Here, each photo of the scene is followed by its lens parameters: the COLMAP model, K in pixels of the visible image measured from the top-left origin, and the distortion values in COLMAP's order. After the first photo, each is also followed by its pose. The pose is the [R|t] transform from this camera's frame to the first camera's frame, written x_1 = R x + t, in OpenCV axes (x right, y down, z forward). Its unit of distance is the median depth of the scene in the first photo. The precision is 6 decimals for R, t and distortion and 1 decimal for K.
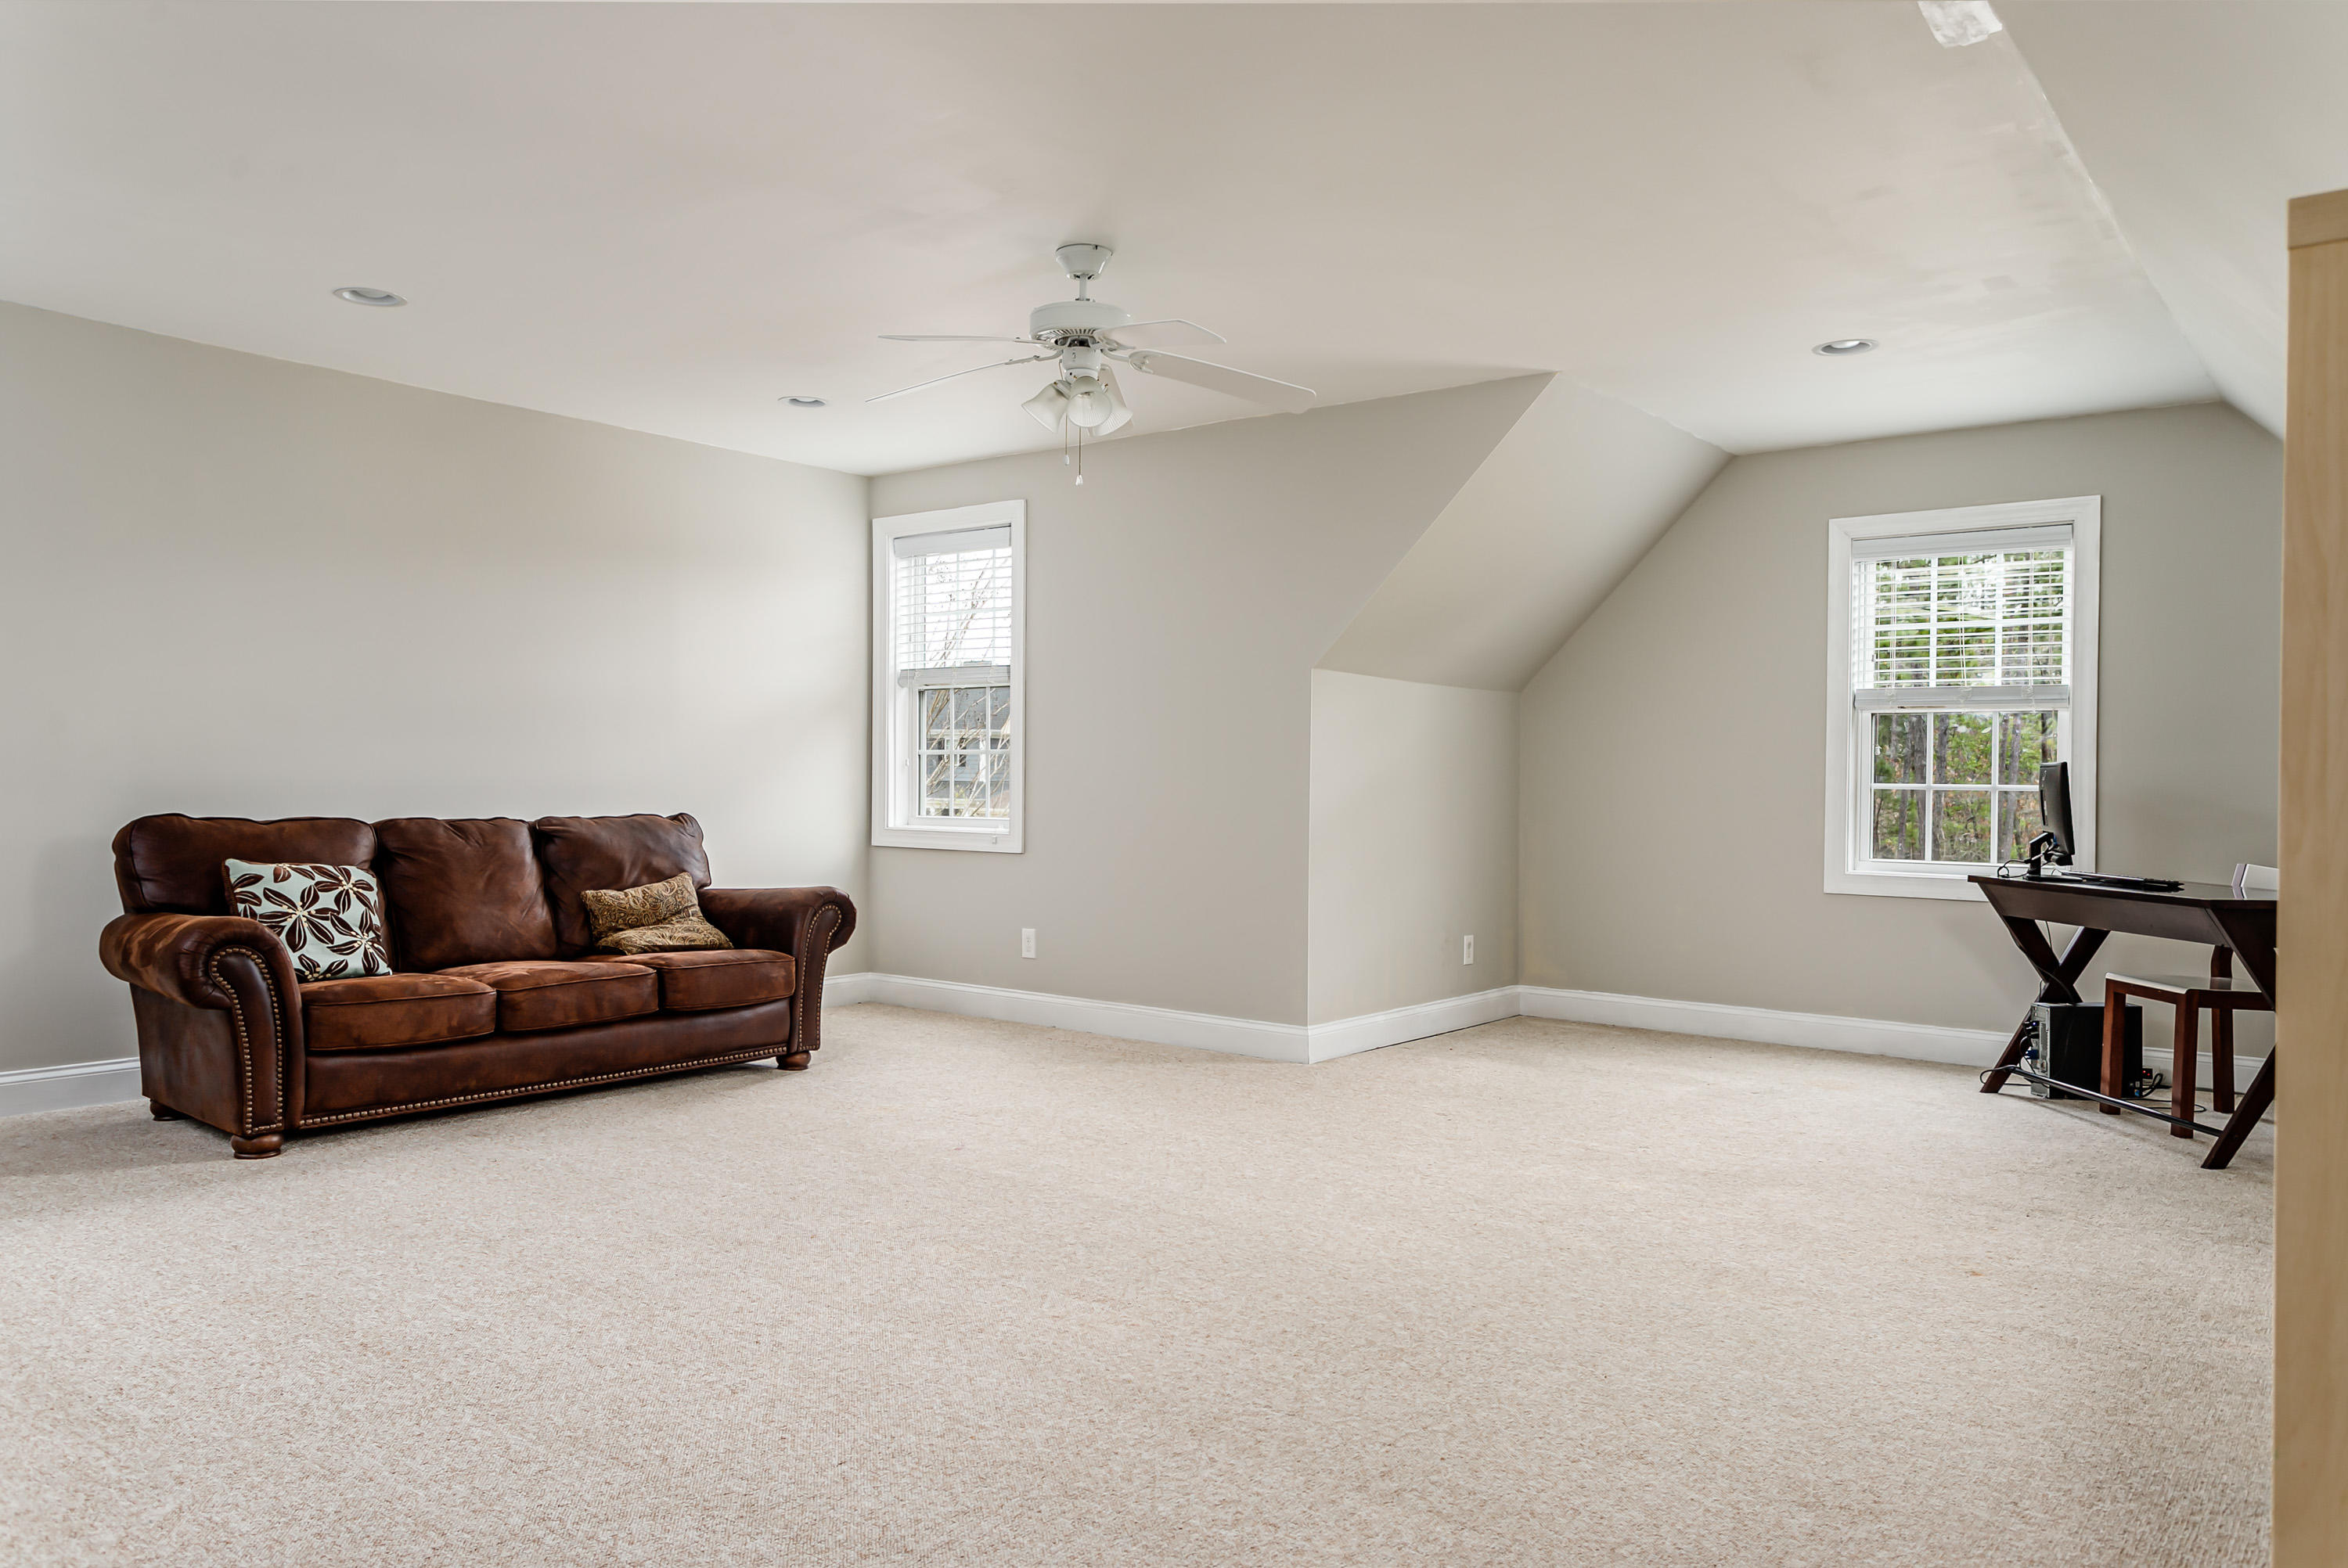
lens RADIAL K [[1602.6, 0, 1174.0], [0, 1602.6, 784.0], [0, 0, 1]] dist [0.033356, -0.000627]
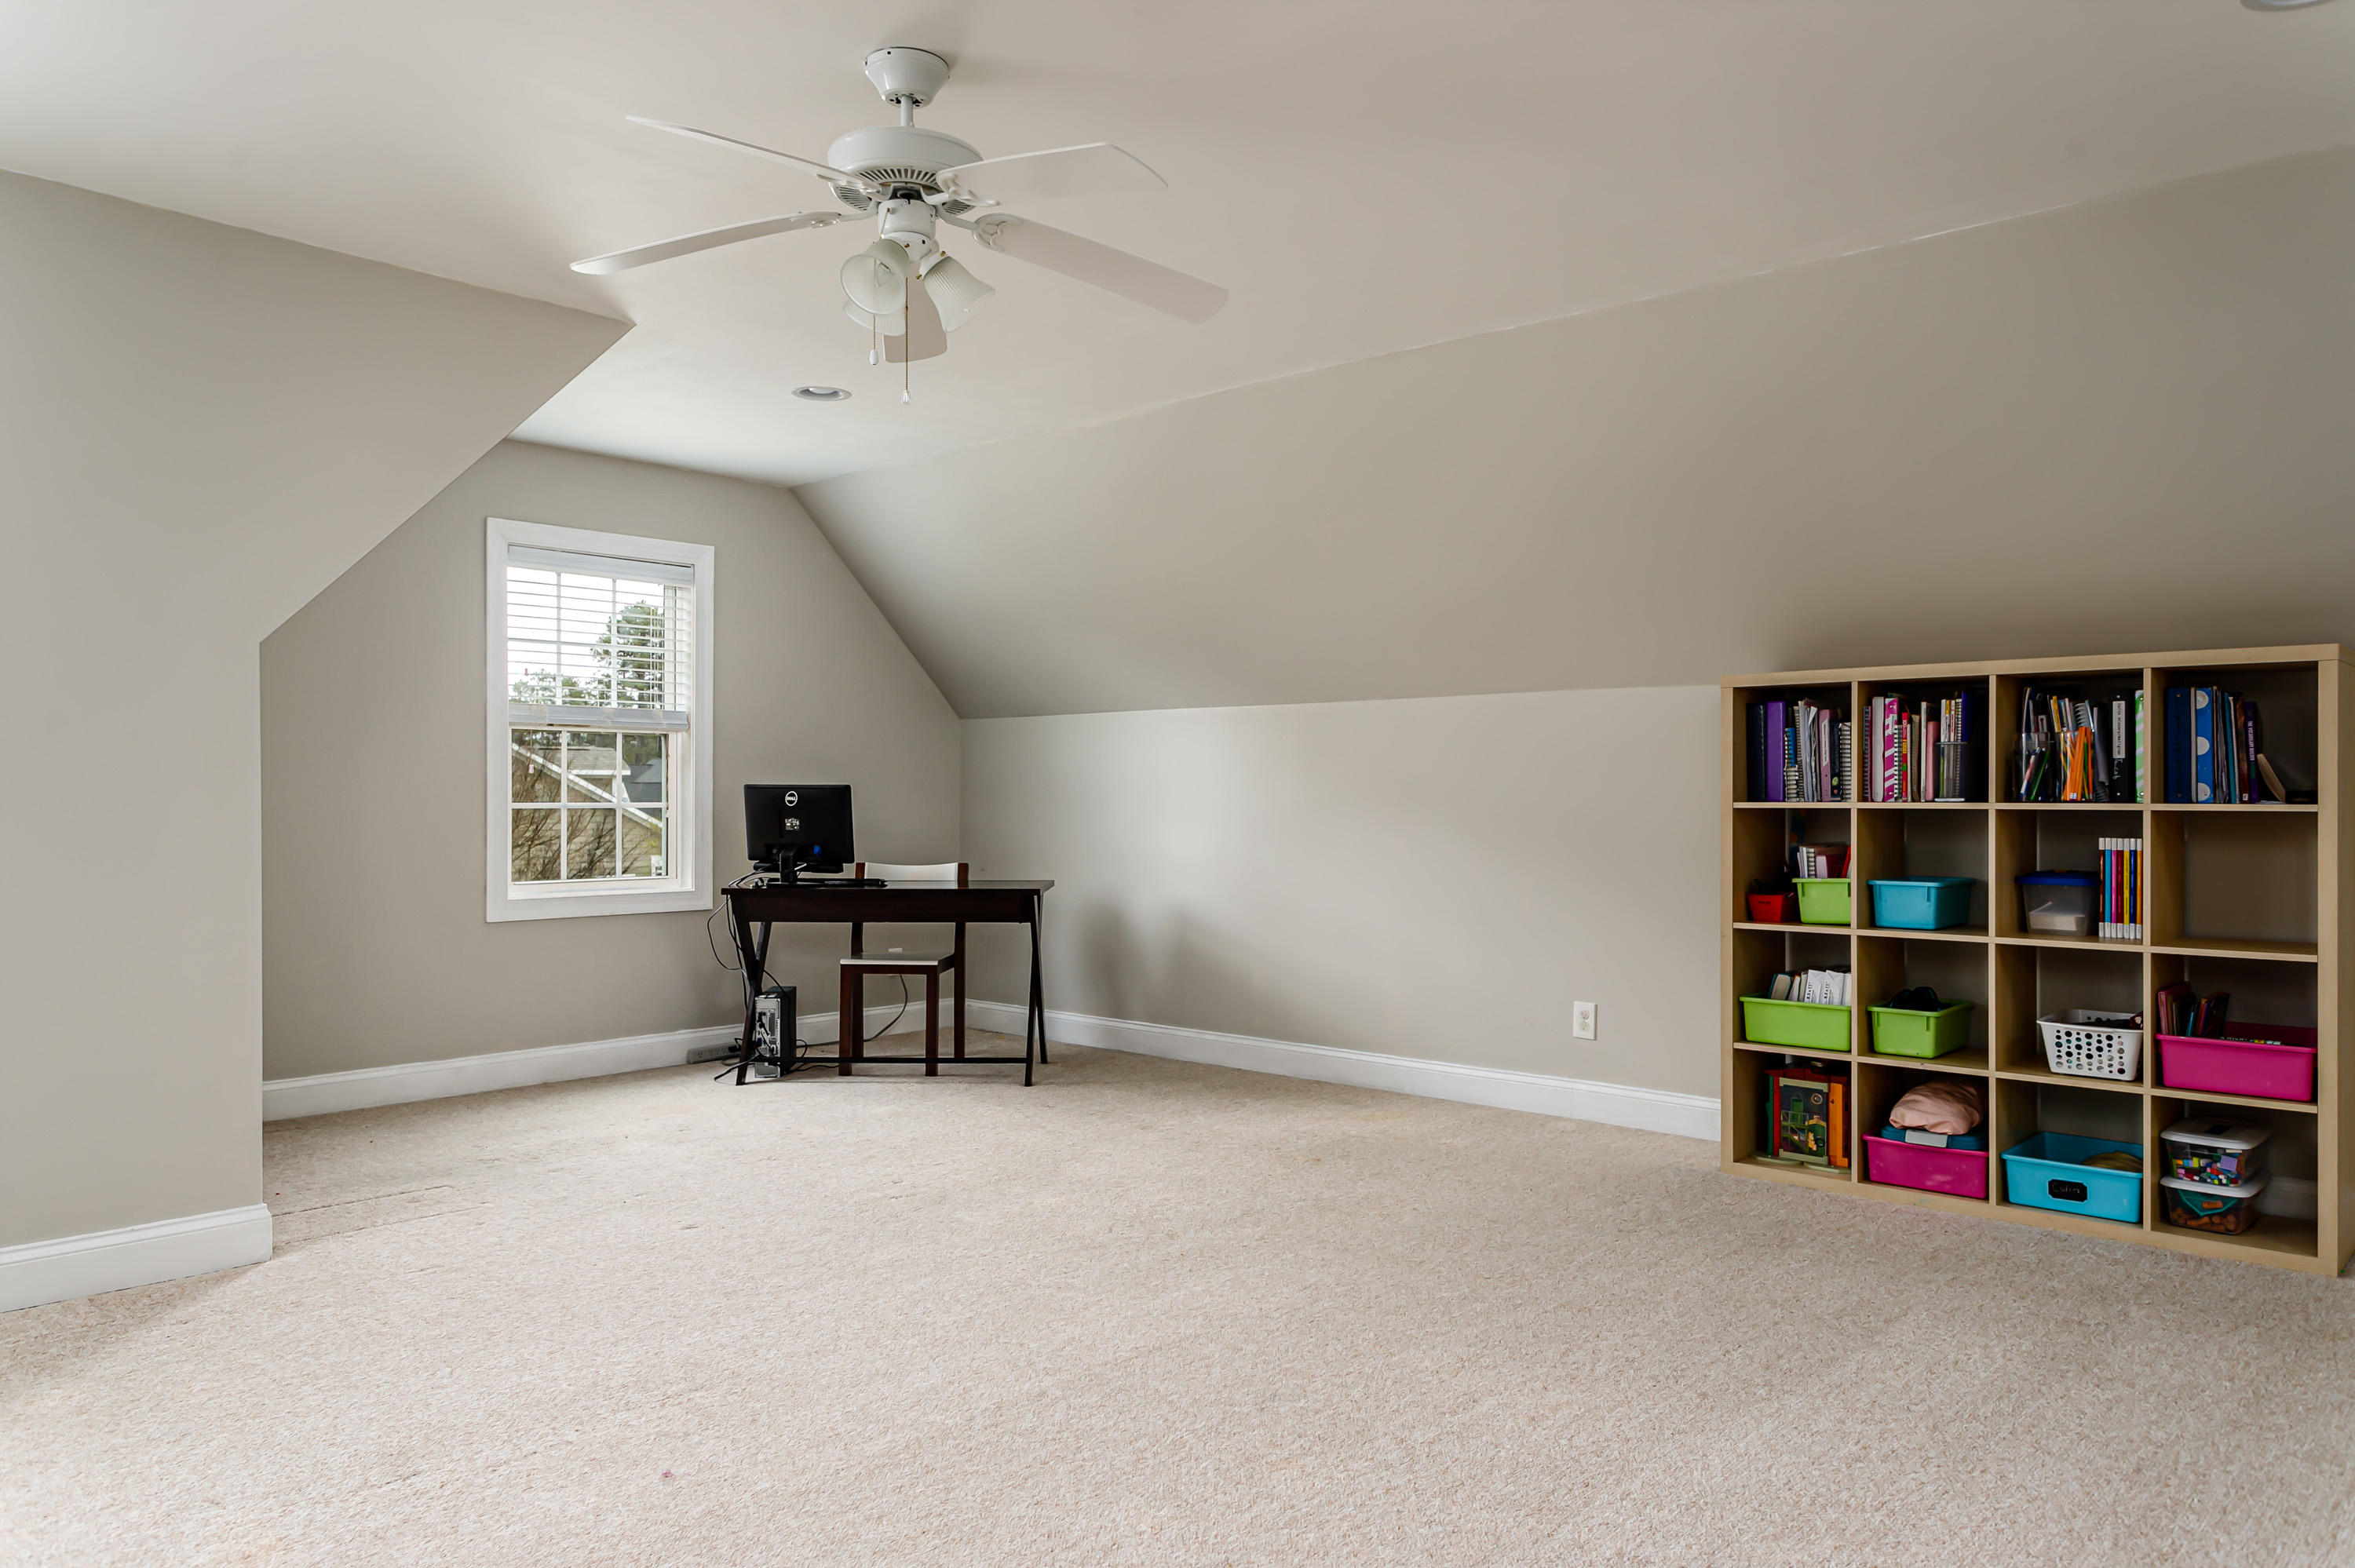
lens RADIAL K [[1607.4, 0, 1177.5], [0, 1607.4, 784.0], [0, 0, 1]] dist [0.033356, -0.000627]
pose [[0.086631, -0.008169, 0.996207, -0.610909], [0.002685, 0.999965, 0.007966, -0.022453], [-0.996237, 0.001985, 0.086650, 0.682797]]
